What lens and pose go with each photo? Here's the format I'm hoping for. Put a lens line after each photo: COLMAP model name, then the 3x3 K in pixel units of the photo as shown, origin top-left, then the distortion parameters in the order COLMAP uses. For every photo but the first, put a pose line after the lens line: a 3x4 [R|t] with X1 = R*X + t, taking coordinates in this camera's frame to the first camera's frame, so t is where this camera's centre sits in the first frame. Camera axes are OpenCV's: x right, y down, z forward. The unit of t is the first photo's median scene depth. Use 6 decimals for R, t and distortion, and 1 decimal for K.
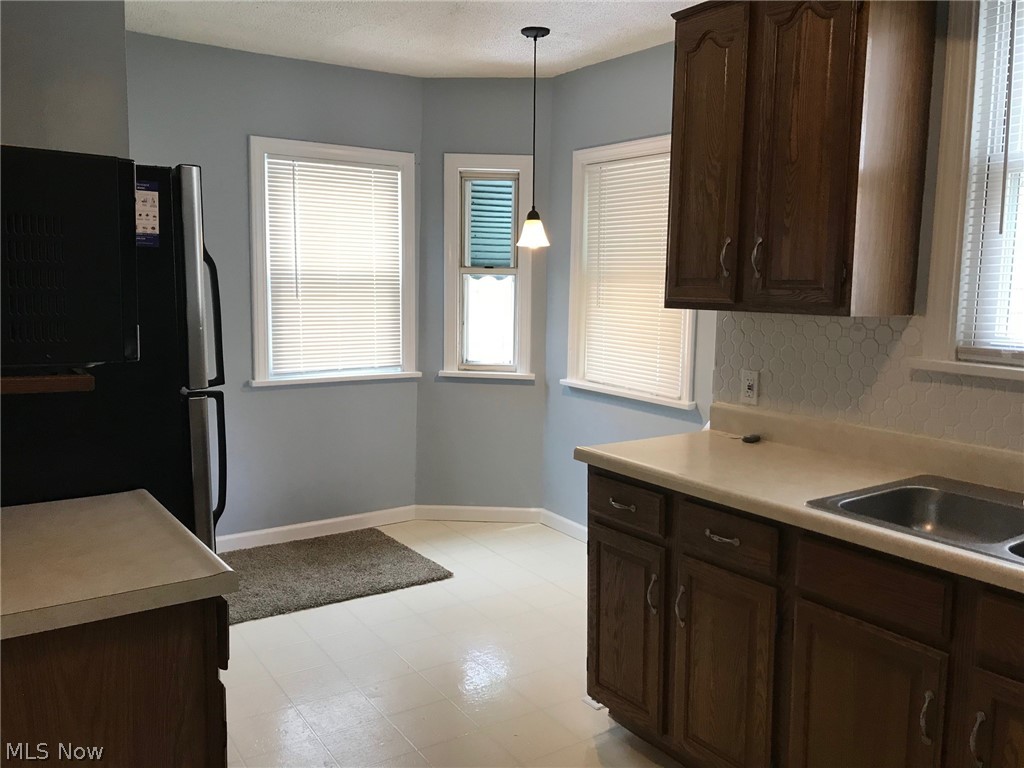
lens RADIAL K [[836.5, 0, 513.1], [0, 836.5, 379.1], [0, 0, 1]] dist [0.048085, -0.065935]
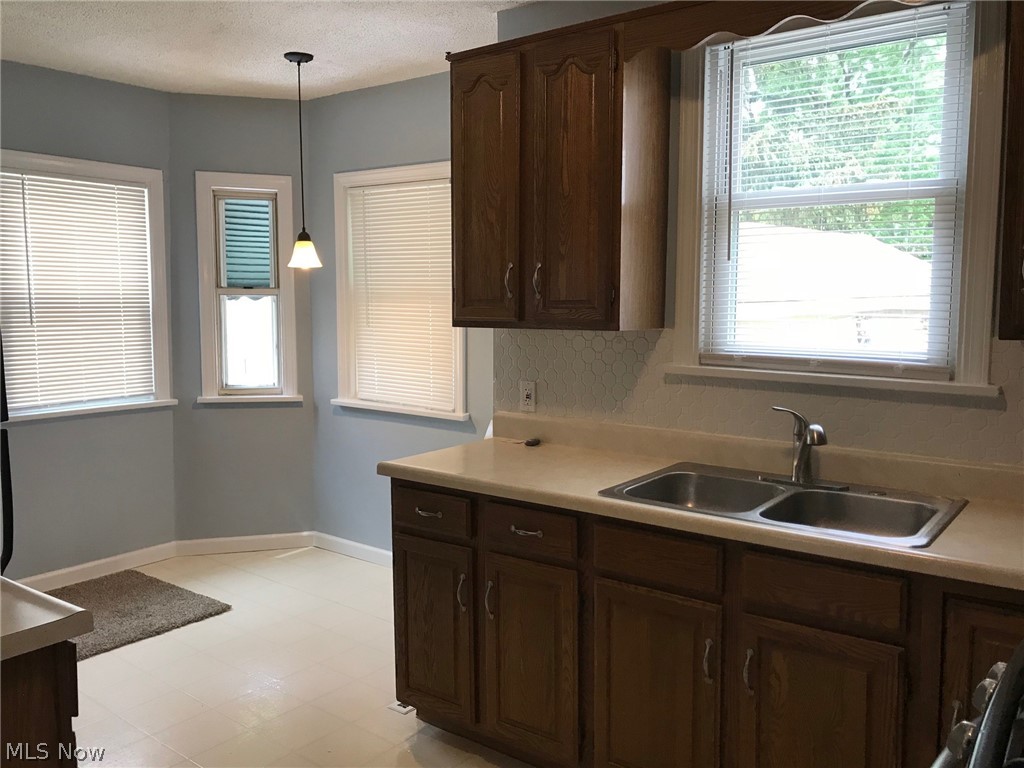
lens RADIAL K [[836.5, 0, 513.5], [0, 836.5, 378.6], [0, 0, 1]] dist [0.048085, -0.065935]
pose [[0.948129, -0.042858, 0.314985, -0.088680], [0.049693, 0.998671, -0.013697, 0.000358], [-0.313979, 0.028640, 0.948998, -0.042252]]
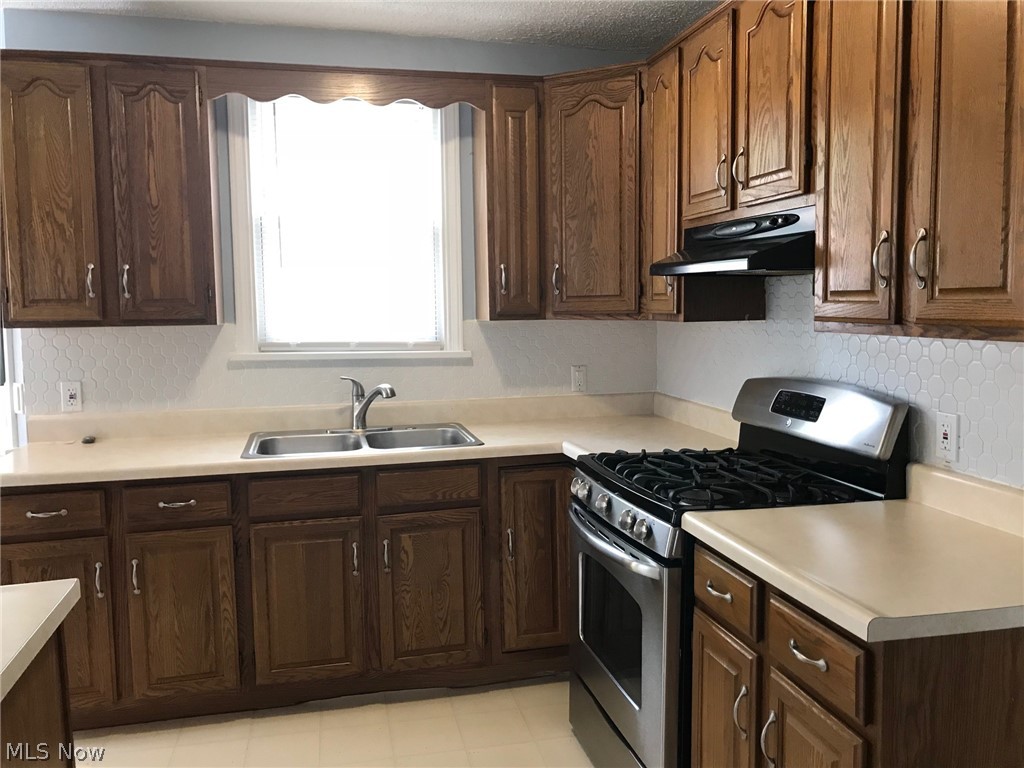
lens RADIAL K [[836.5, 0, 514.0], [0, 836.5, 382.2], [0, 0, 1]] dist [0.048085, -0.065935]
pose [[0.353814, -0.105320, 0.929367, -0.595355], [0.127231, 0.989823, 0.063733, -0.006079], [-0.926622, 0.095695, 0.363613, 0.049352]]
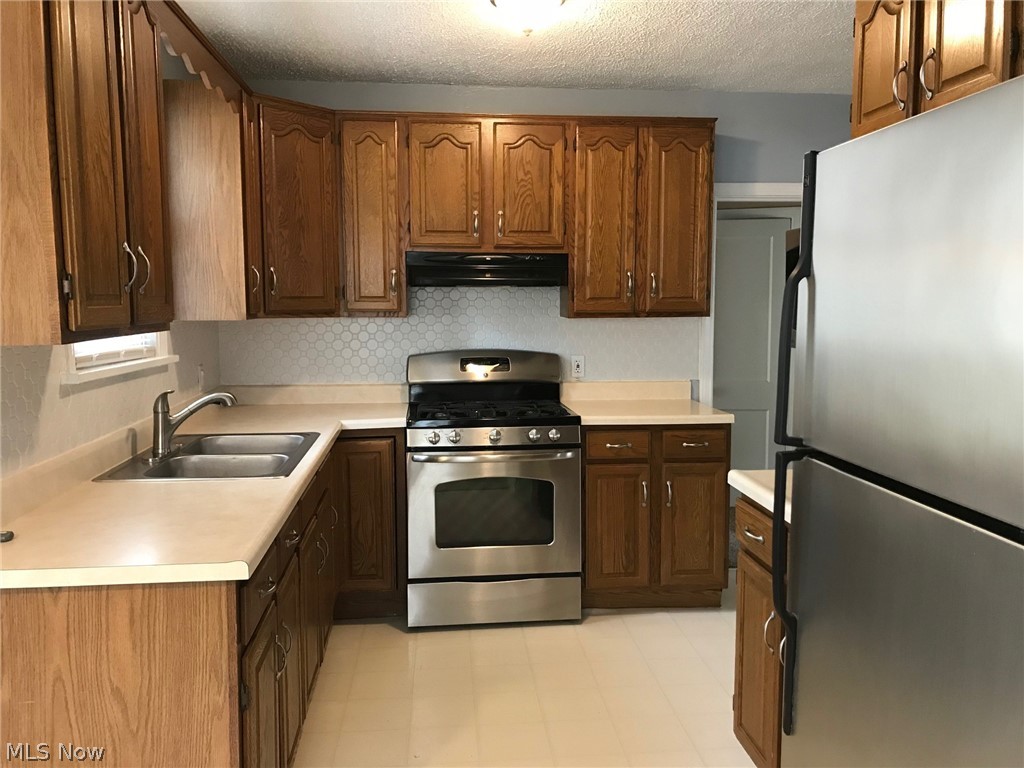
lens RADIAL K [[836.5, 0, 511.6], [0, 836.5, 387.5], [0, 0, 1]] dist [0.048085, -0.065935]
pose [[-0.879518, -0.060830, 0.471962, -0.400748], [0.048942, 0.974974, 0.216866, -0.177158], [-0.473343, 0.213836, -0.854529, 1.432939]]
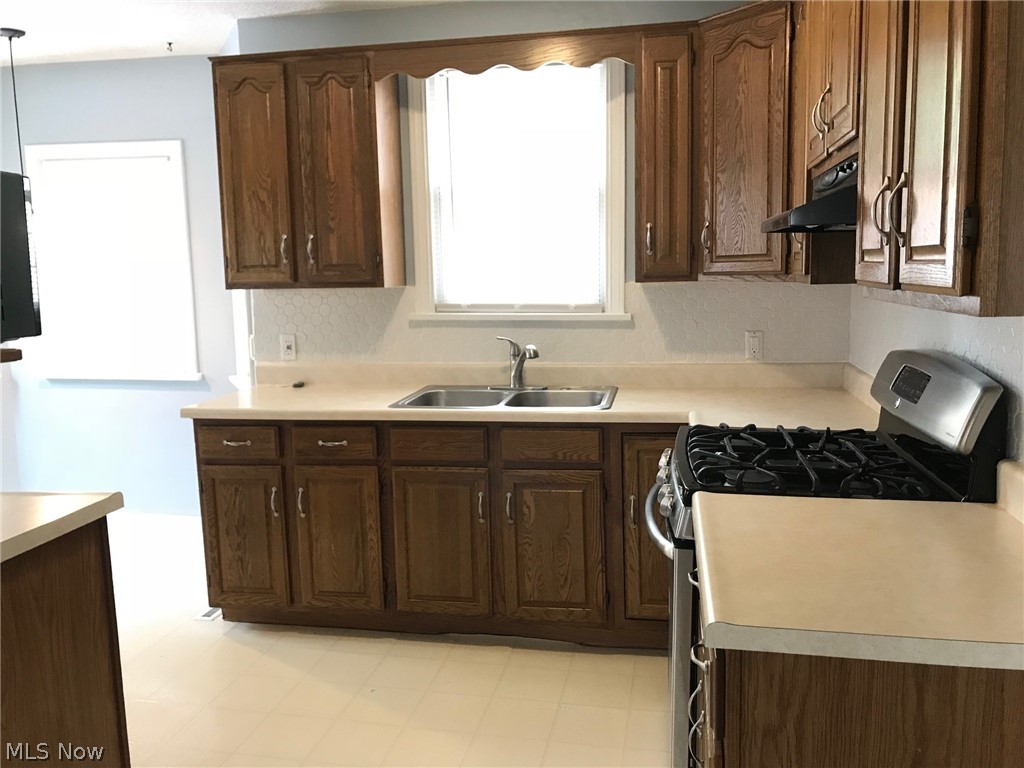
lens RADIAL K [[836.5, 0, 516.2], [0, 836.5, 381.8], [0, 0, 1]] dist [0.048085, -0.065935]
pose [[0.699510, -0.122150, 0.704106, -0.438170], [0.113875, 0.991746, 0.058919, 0.028612], [-0.705491, 0.038965, 0.707647, -0.202908]]
